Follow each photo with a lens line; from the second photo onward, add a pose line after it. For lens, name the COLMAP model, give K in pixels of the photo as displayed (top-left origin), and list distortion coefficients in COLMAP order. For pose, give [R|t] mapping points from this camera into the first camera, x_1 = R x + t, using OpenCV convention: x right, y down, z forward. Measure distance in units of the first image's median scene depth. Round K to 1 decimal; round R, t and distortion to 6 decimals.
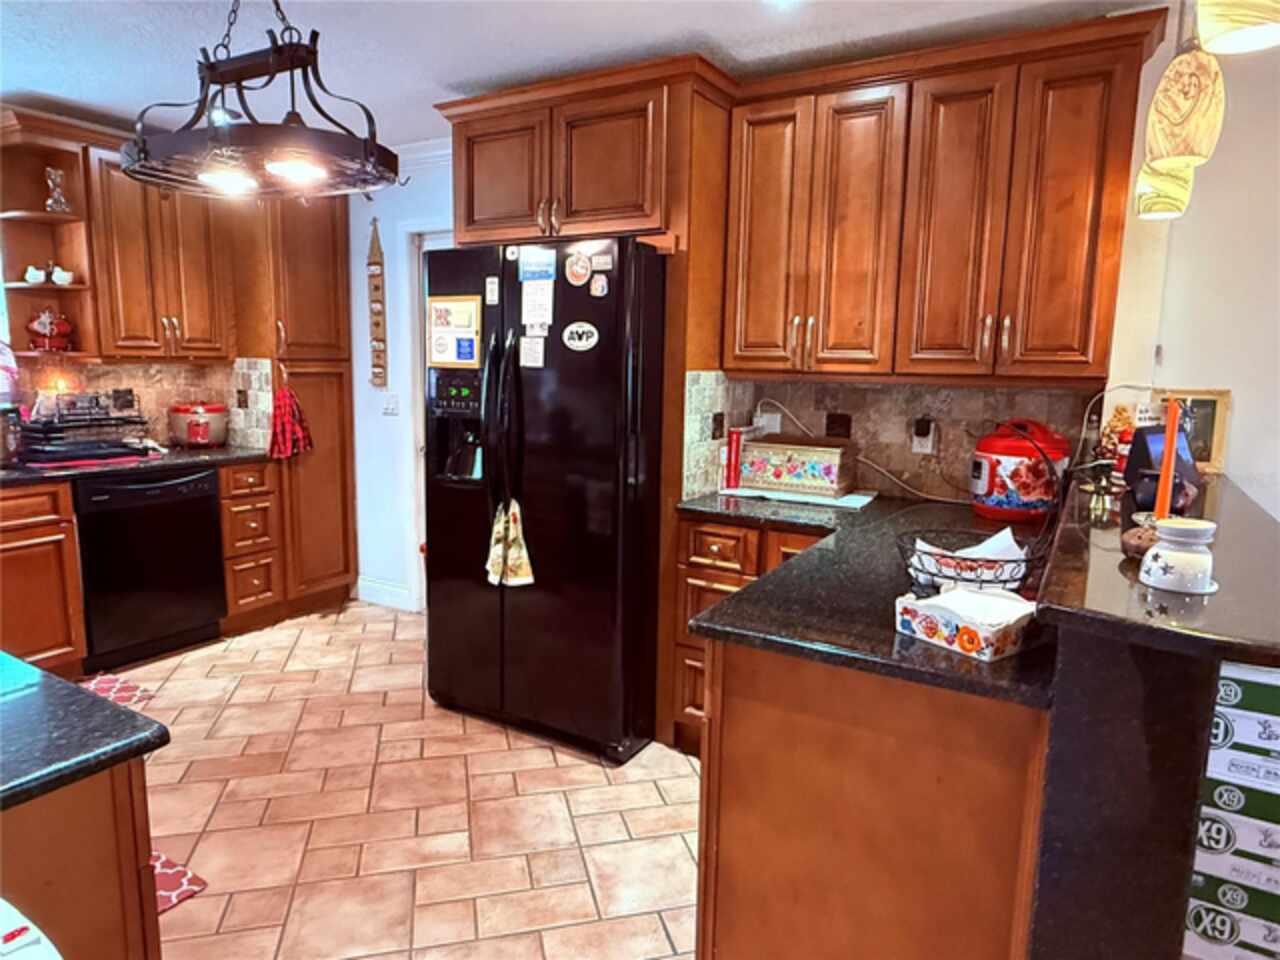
lens RADIAL K [[788.6, 0, 634.1], [0, 788.6, 483.6], [0, 0, 1]] dist [-0.000828, 0.001403]
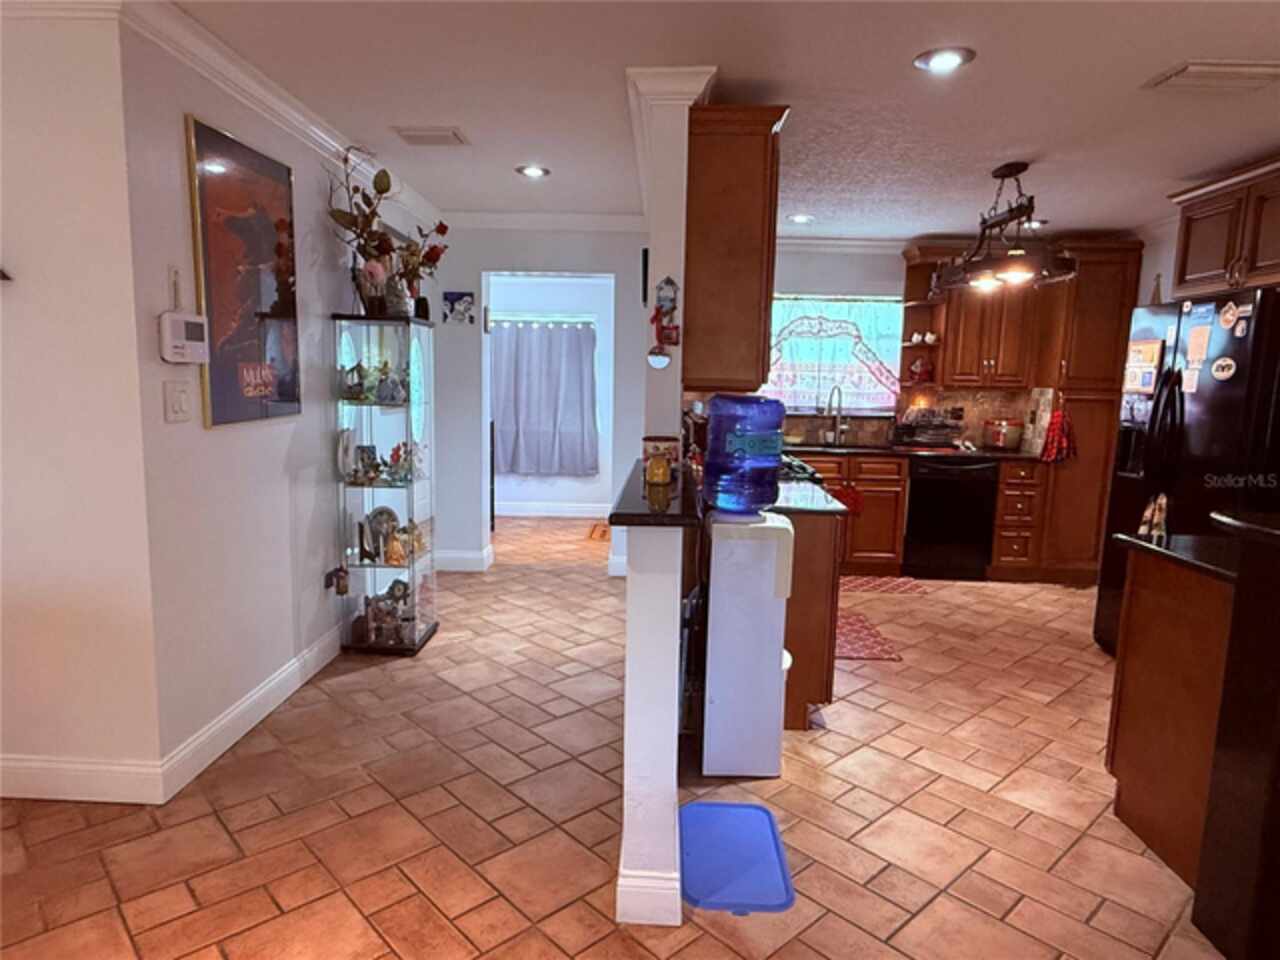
lens RADIAL K [[788.6, 0, 634.1], [0, 788.6, 483.6], [0, 0, 1]] dist [-0.000828, 0.001403]
pose [[0.484636, 0.109260, -0.867865, 0.425782], [-0.148788, 0.988006, 0.041299, 0.061542], [0.861969, 0.109113, 0.495080, -0.308901]]
